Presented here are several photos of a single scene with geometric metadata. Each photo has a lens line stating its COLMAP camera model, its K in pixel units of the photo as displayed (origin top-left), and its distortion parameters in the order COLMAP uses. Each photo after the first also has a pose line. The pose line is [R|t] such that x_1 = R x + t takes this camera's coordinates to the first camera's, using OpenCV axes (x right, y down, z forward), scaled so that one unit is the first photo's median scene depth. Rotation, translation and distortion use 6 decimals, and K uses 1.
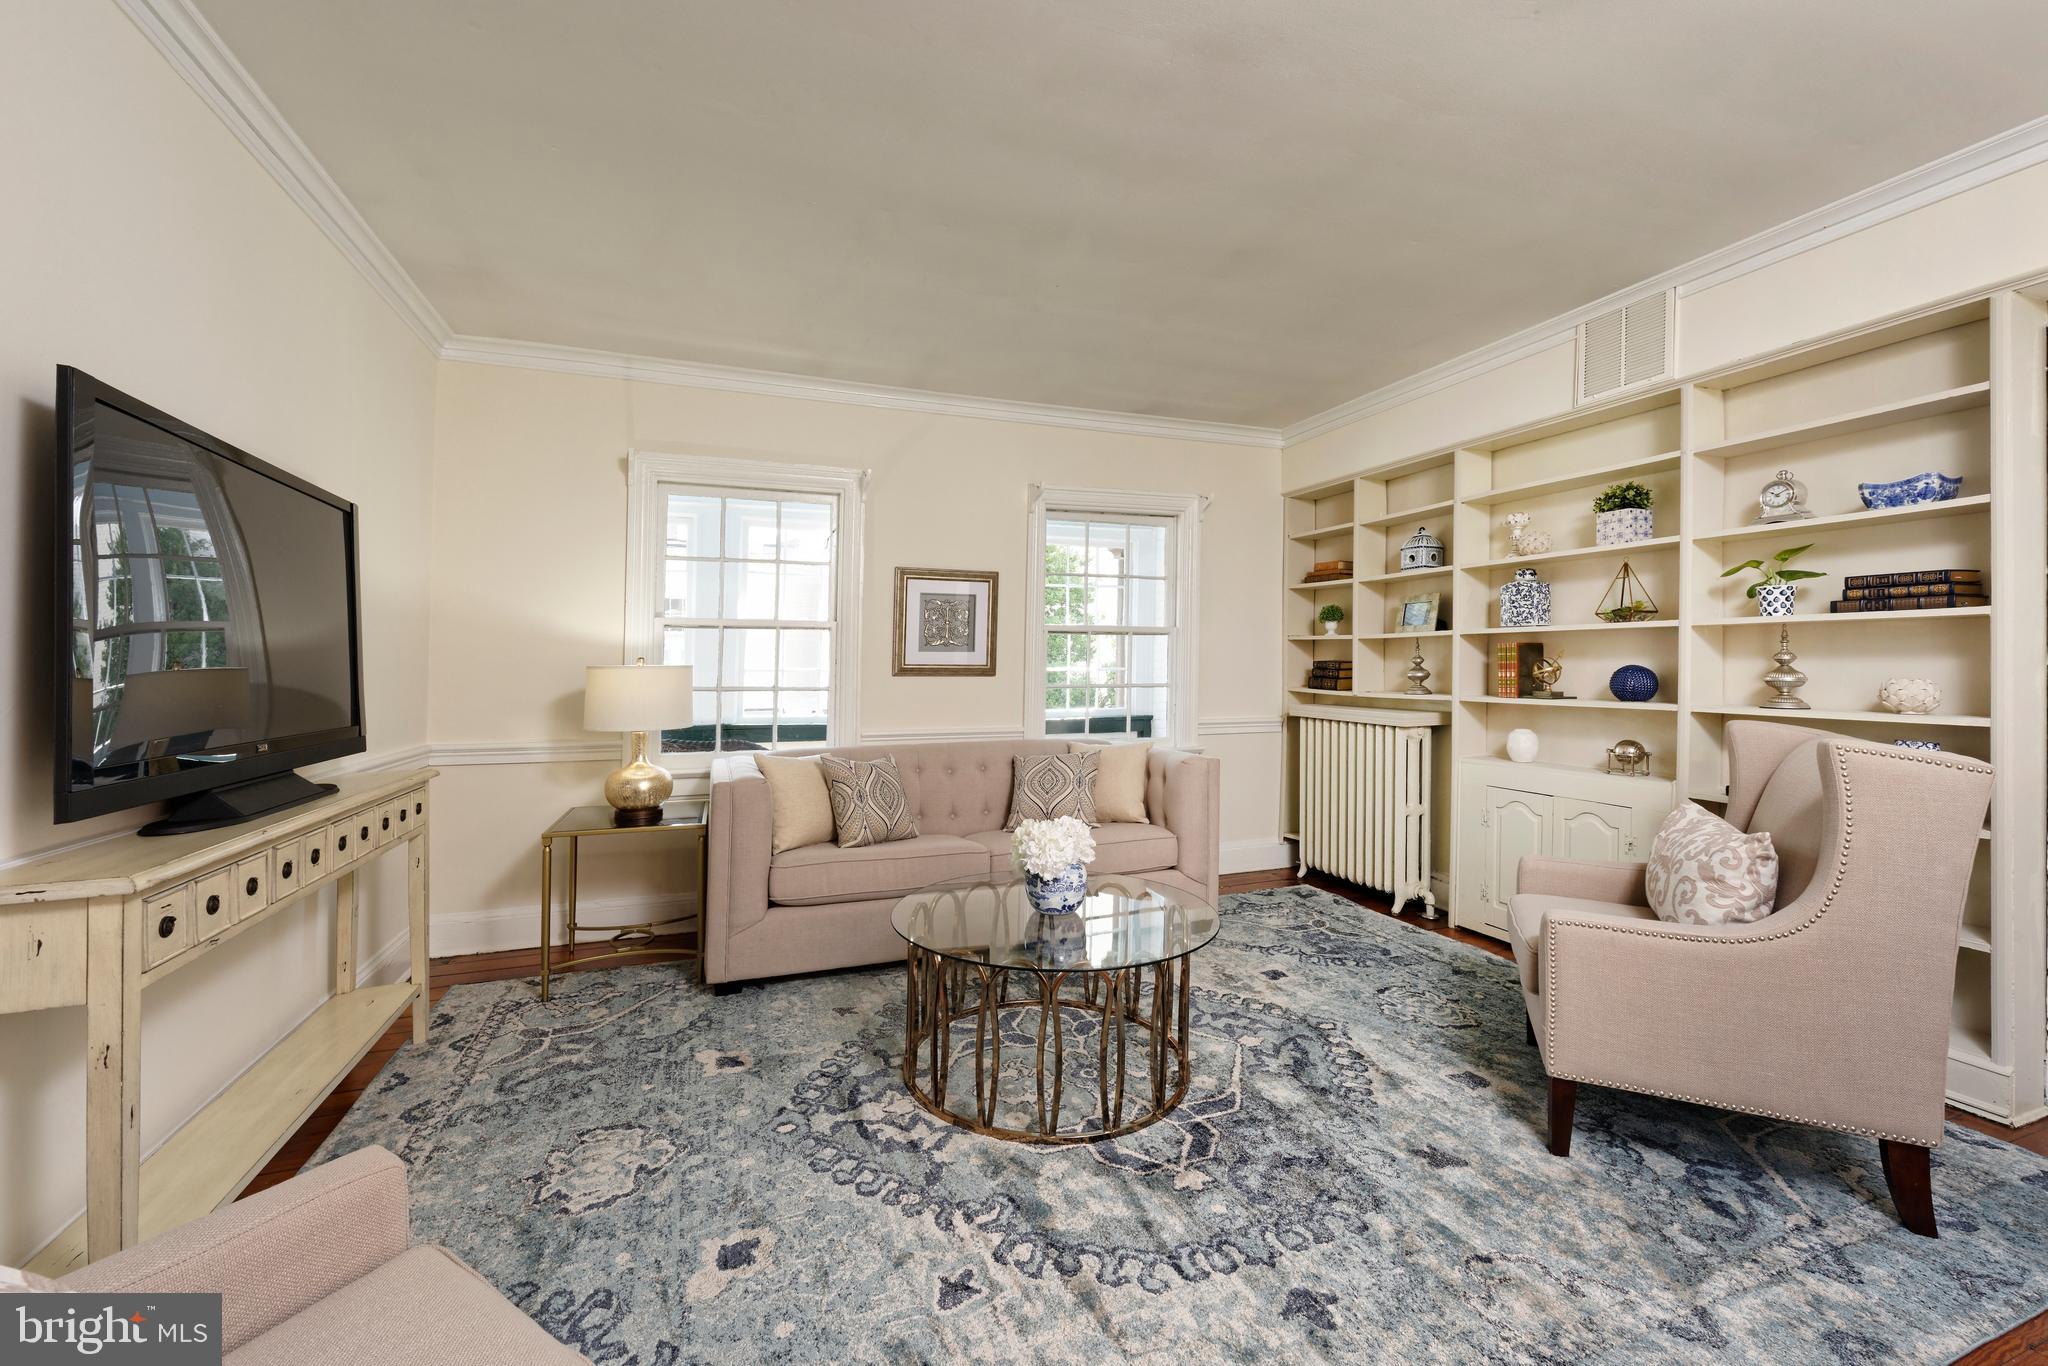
lens RADIAL K [[829.9, 0, 1030.6], [0, 829.9, 670.5], [0, 0, 1]] dist [-0.002398, -0.000404]
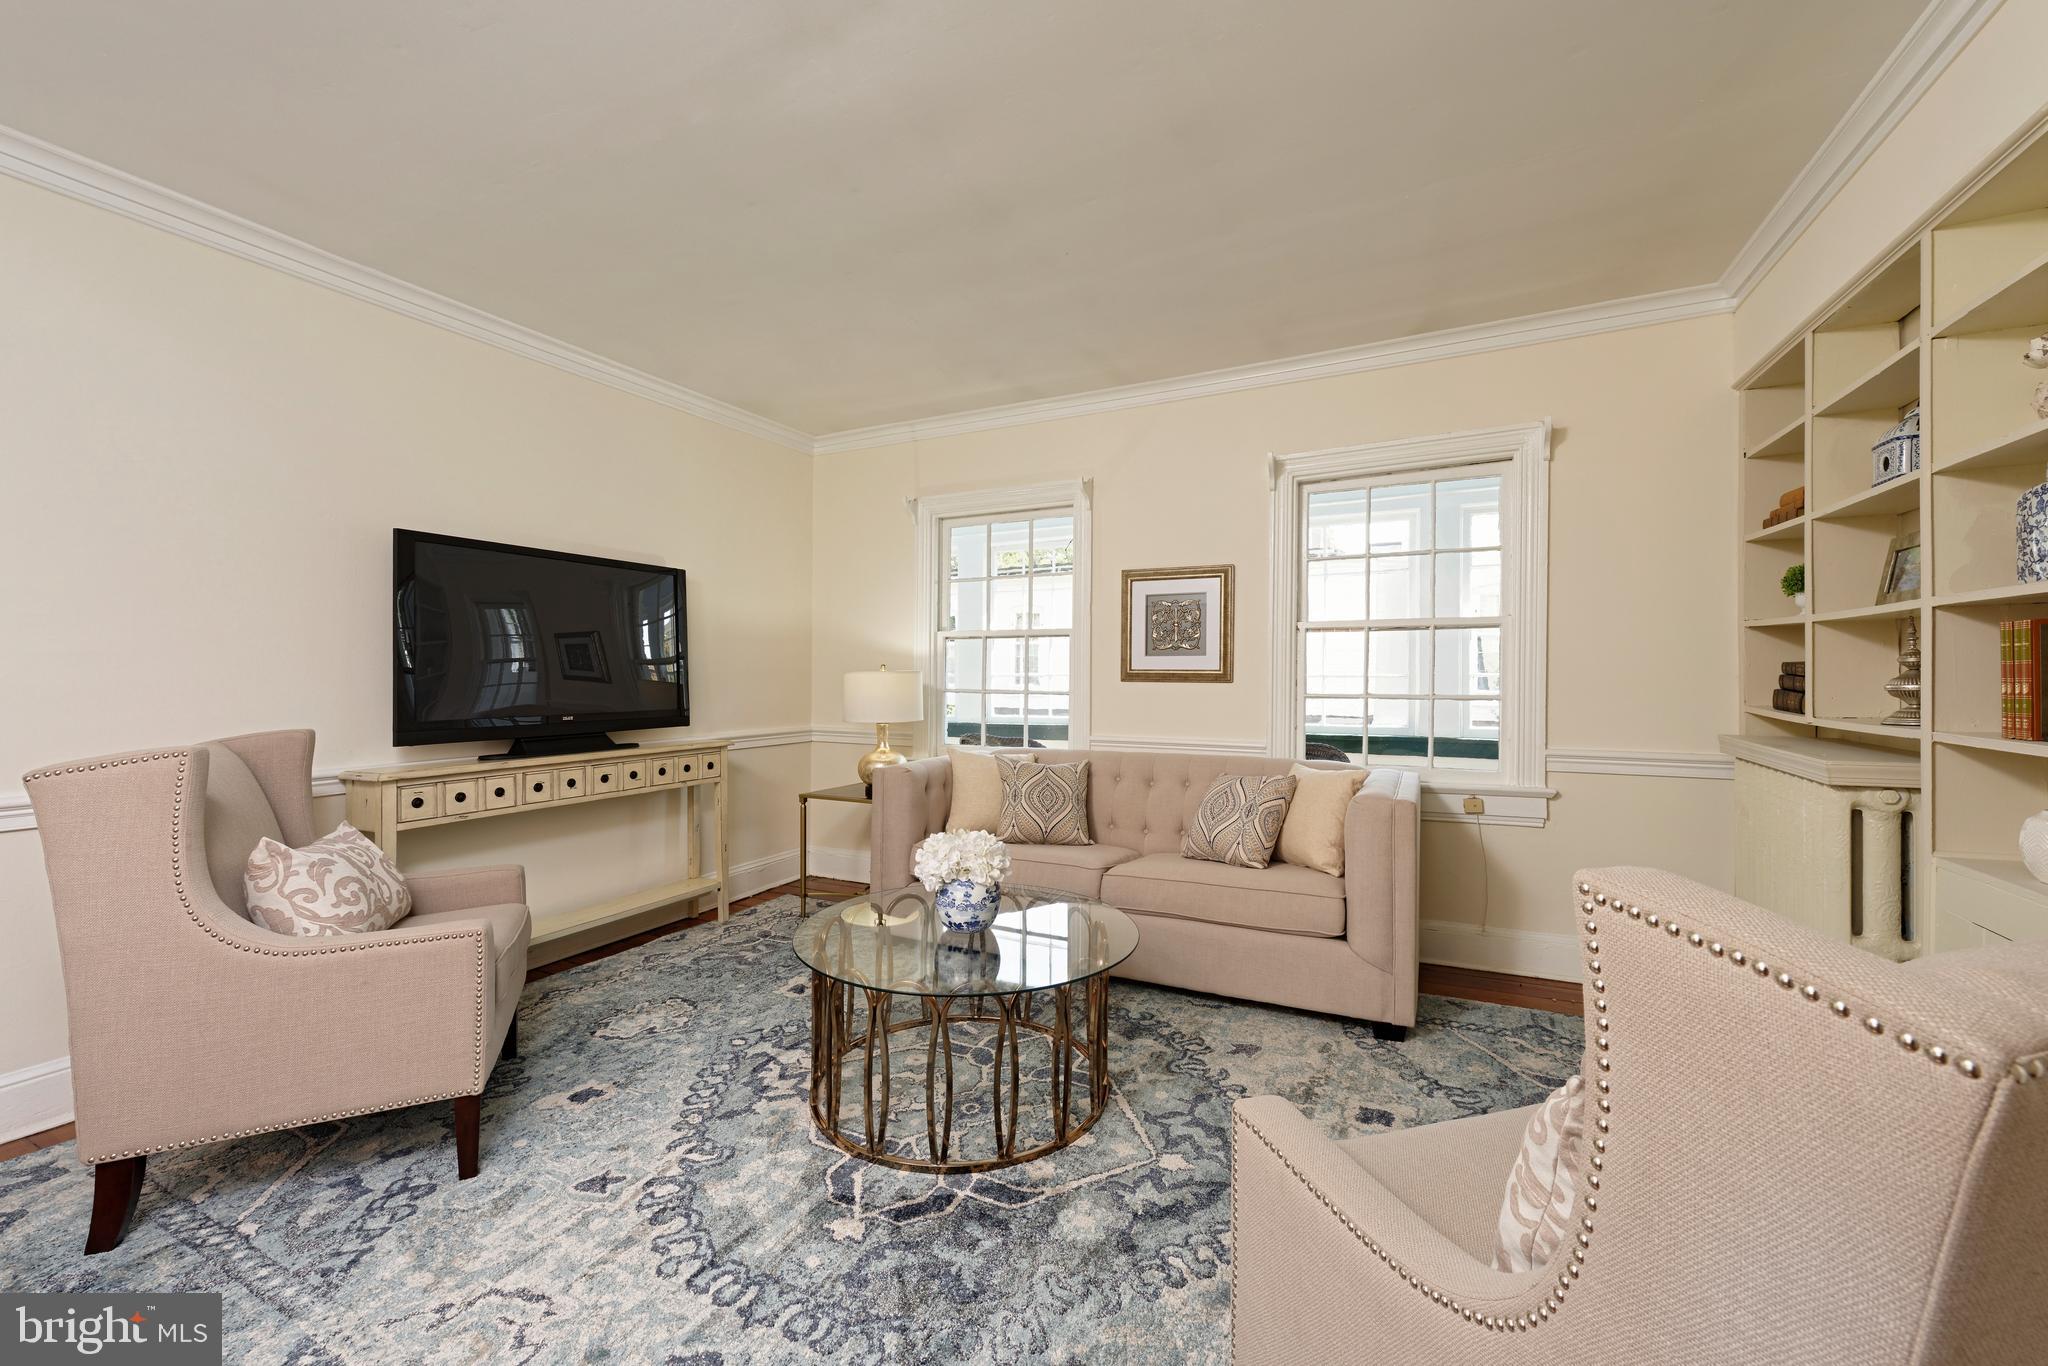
lens RADIAL K [[829.9, 0, 1019.2], [0, 829.9, 677.1], [0, 0, 1]] dist [-0.002398, -0.000404]
pose [[0.671687, 0.003116, -0.740828, 0.590184], [-0.004350, 0.999991, 0.000262, 0.001911], [0.740822, 0.003047, 0.671694, 0.308990]]
